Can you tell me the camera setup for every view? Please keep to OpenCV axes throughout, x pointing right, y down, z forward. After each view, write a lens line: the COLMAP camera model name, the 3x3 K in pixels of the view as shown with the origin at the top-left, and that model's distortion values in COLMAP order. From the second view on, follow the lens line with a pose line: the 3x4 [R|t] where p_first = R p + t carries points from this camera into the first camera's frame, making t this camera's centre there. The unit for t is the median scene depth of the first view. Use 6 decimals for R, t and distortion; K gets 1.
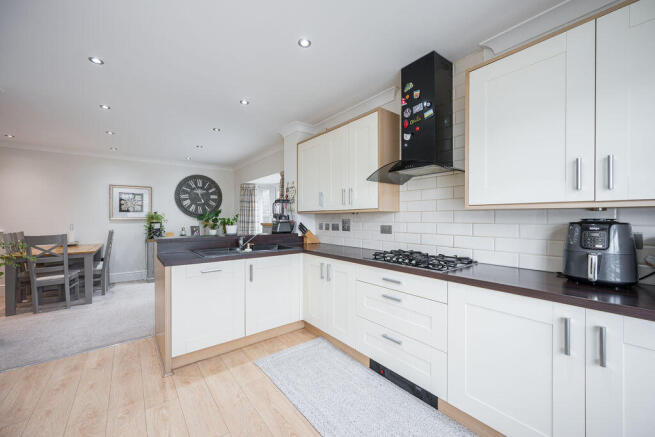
lens RADIAL K [[263.8, 0, 327.5], [0, 263.8, 218.5], [0, 0, 1]] dist [0.000894, -0.000042]
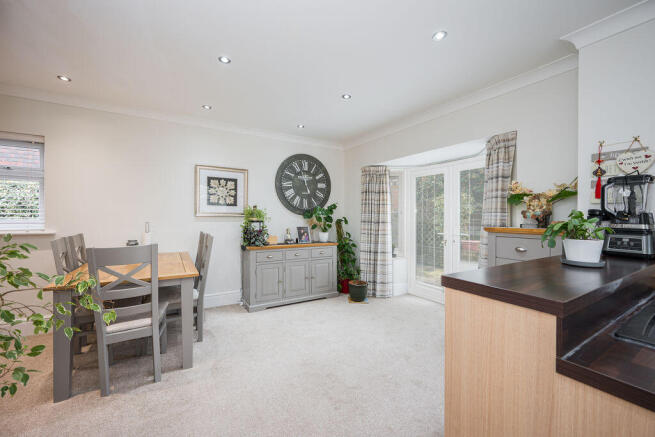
lens RADIAL K [[263.9, 0, 323.9], [0, 263.9, 217.5], [0, 0, 1]] dist [-0.001017, -0.000155]
pose [[0.994435, 0.013199, -0.104520, -0.494064], [-0.012575, 0.999899, 0.006619, -0.001680], [0.104596, -0.005268, 0.994501, 0.417922]]
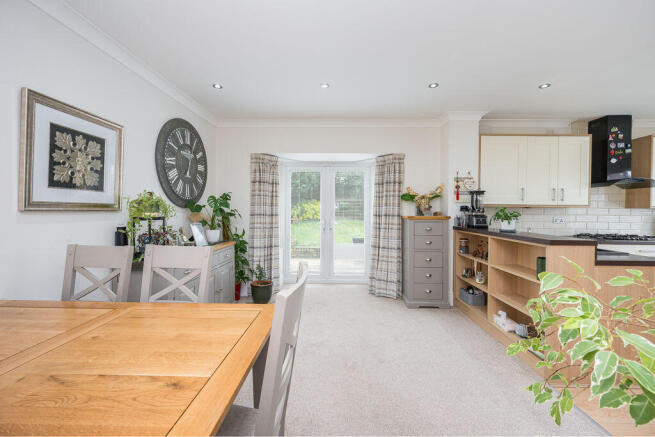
lens RADIAL K [[269.1, 0, 326.9], [0, 269.1, 210.8], [0, 0, 1]] dist [-0.001062, -0.000156]
pose [[0.620484, 0.000593, 0.784219, -0.986363], [-0.009665, 0.999930, 0.006891, -0.002574], [-0.784159, -0.011855, 0.620446, 0.655375]]
